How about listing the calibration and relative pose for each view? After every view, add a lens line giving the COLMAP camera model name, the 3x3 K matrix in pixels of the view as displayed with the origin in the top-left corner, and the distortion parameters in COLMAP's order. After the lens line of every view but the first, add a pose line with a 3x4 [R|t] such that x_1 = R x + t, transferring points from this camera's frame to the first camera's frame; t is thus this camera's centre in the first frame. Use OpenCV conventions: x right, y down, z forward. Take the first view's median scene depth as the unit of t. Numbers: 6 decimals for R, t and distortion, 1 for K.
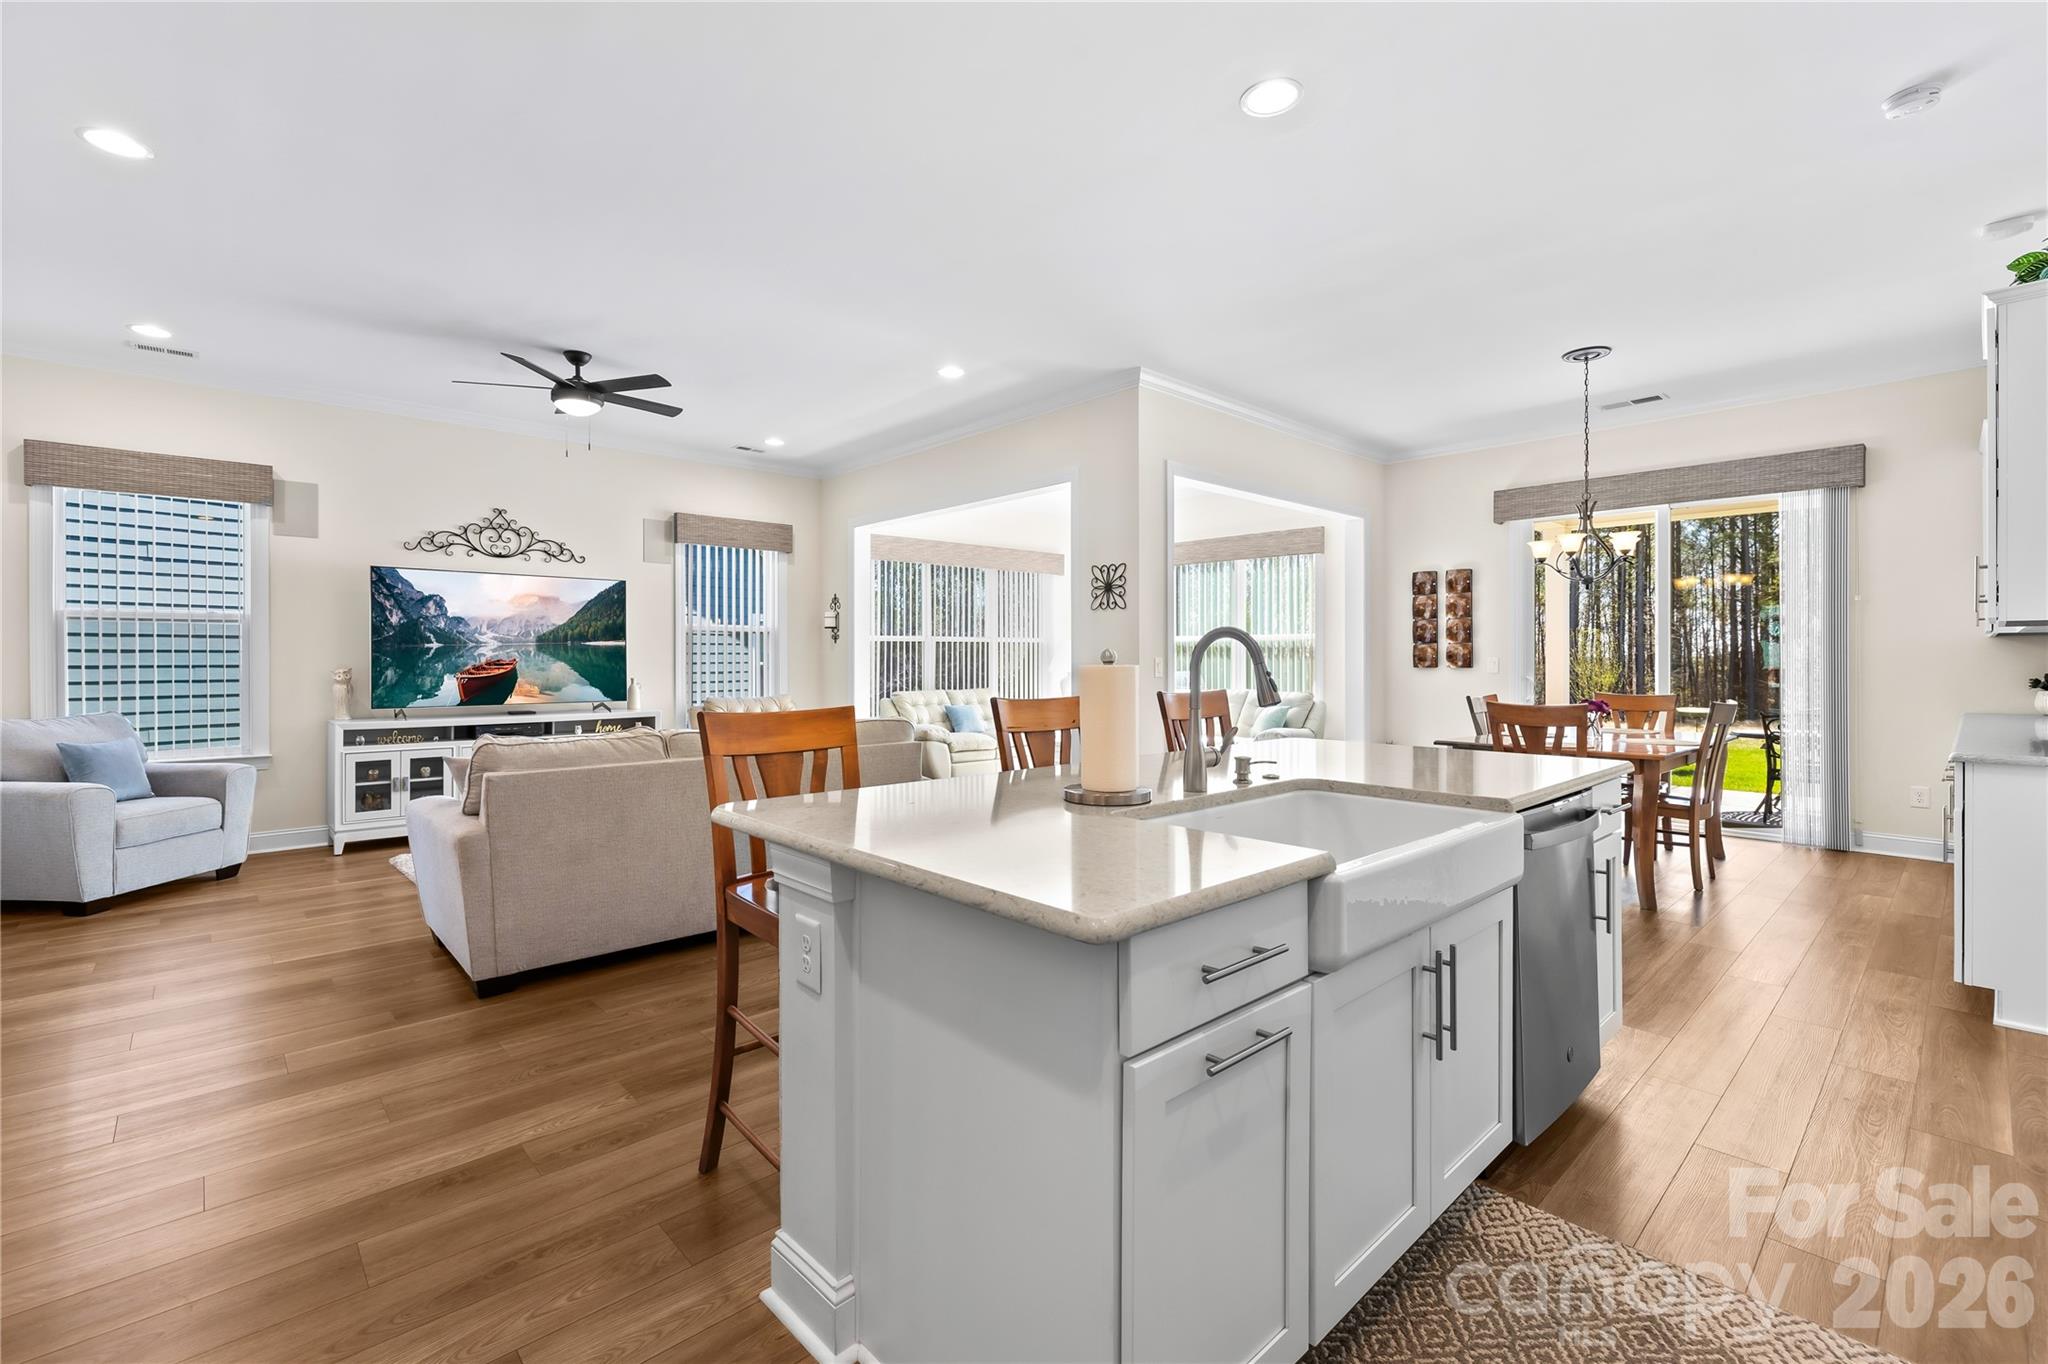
lens RADIAL K [[892.0, 0, 1002.2], [0, 892.0, 659.7], [0, 0, 1]] dist [0.003812, -0.001622]
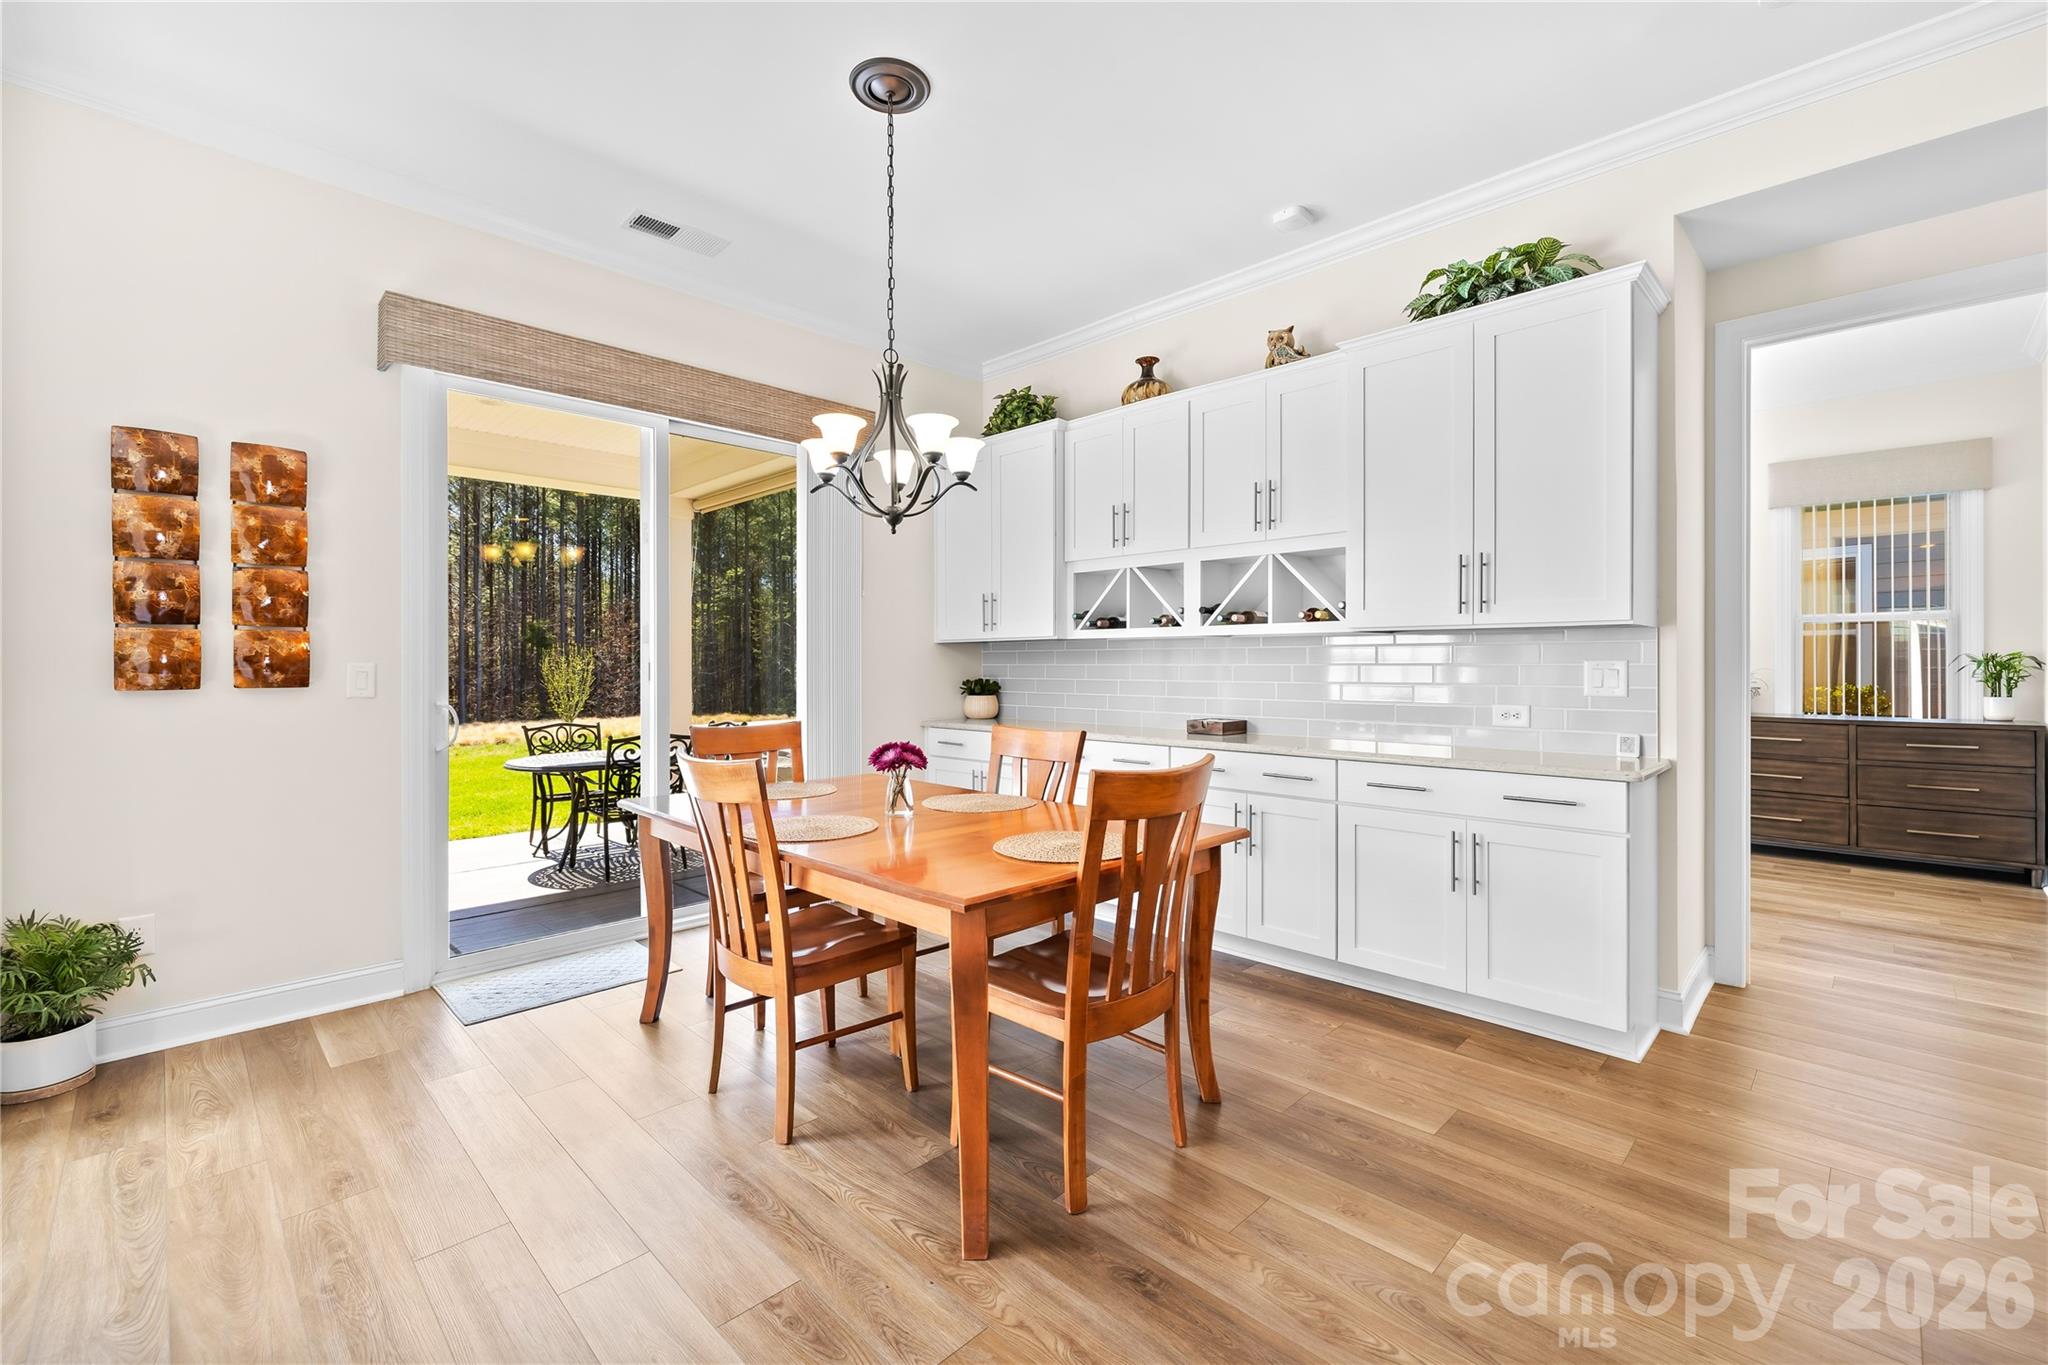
lens RADIAL K [[892.0, 0, 1038.9], [0, 892.0, 663.2], [0, 0, 1]] dist [0.003812, -0.001622]
pose [[-0.048331, 0.002271, 0.998829, 0.089612], [0.003538, 0.999992, -0.002103, -0.000573], [-0.998825, 0.003432, -0.048339, 0.693754]]
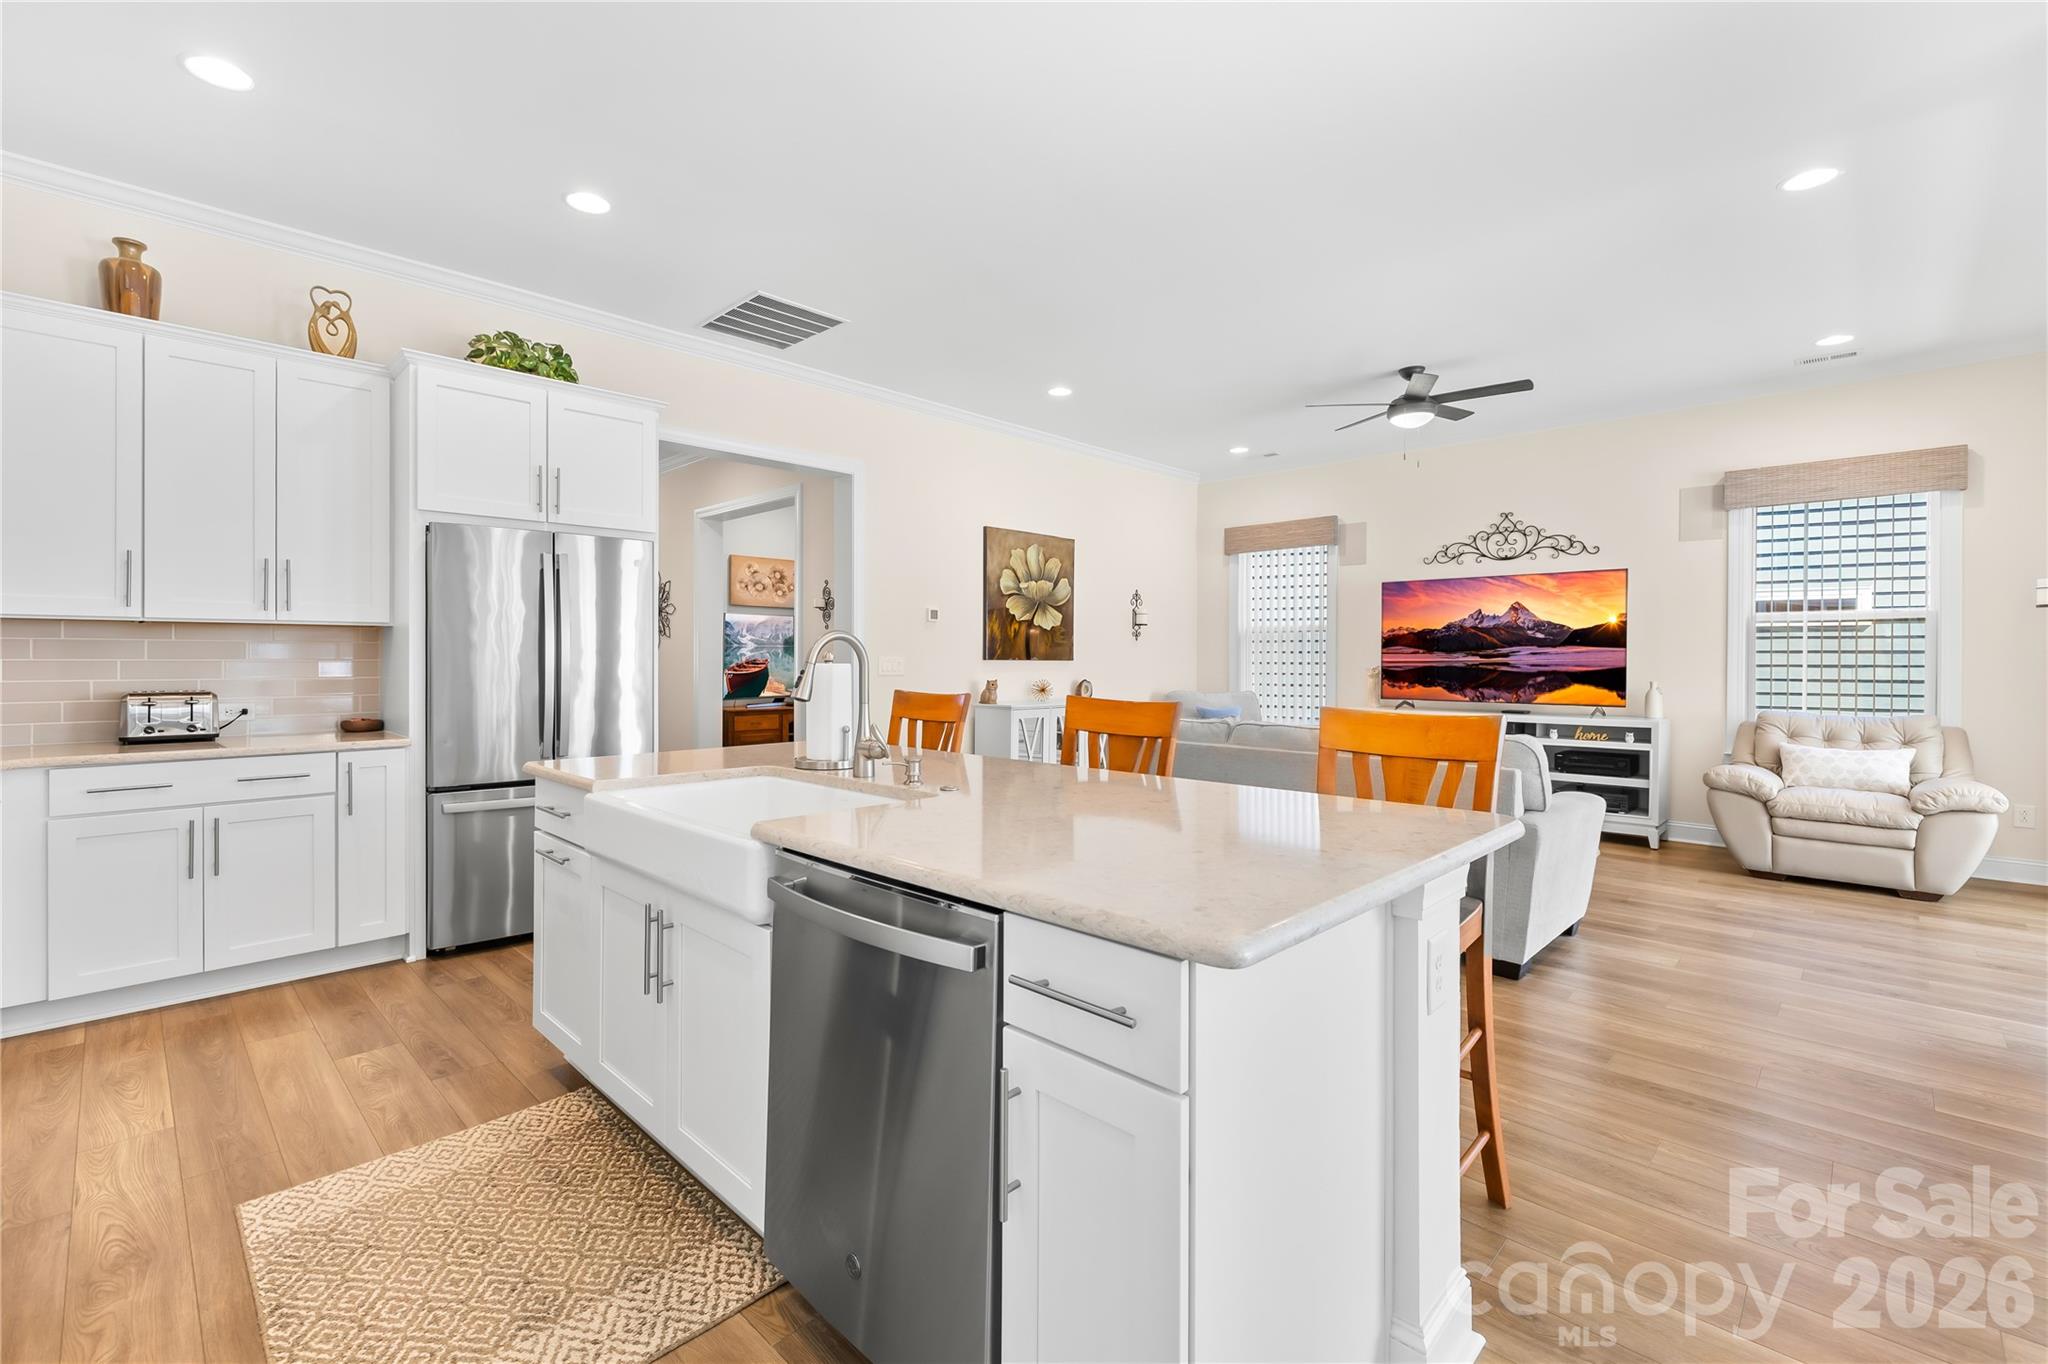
lens RADIAL K [[892.0, 0, 1016.4], [0, 892.0, 644.8], [0, 0, 1]] dist [0.003812, -0.001622]
pose [[0.050372, -0.013018, -0.998646, 0.386498], [-0.004329, 0.999903, -0.013253, -0.000304], [0.998721, 0.004991, 0.050311, 0.339690]]
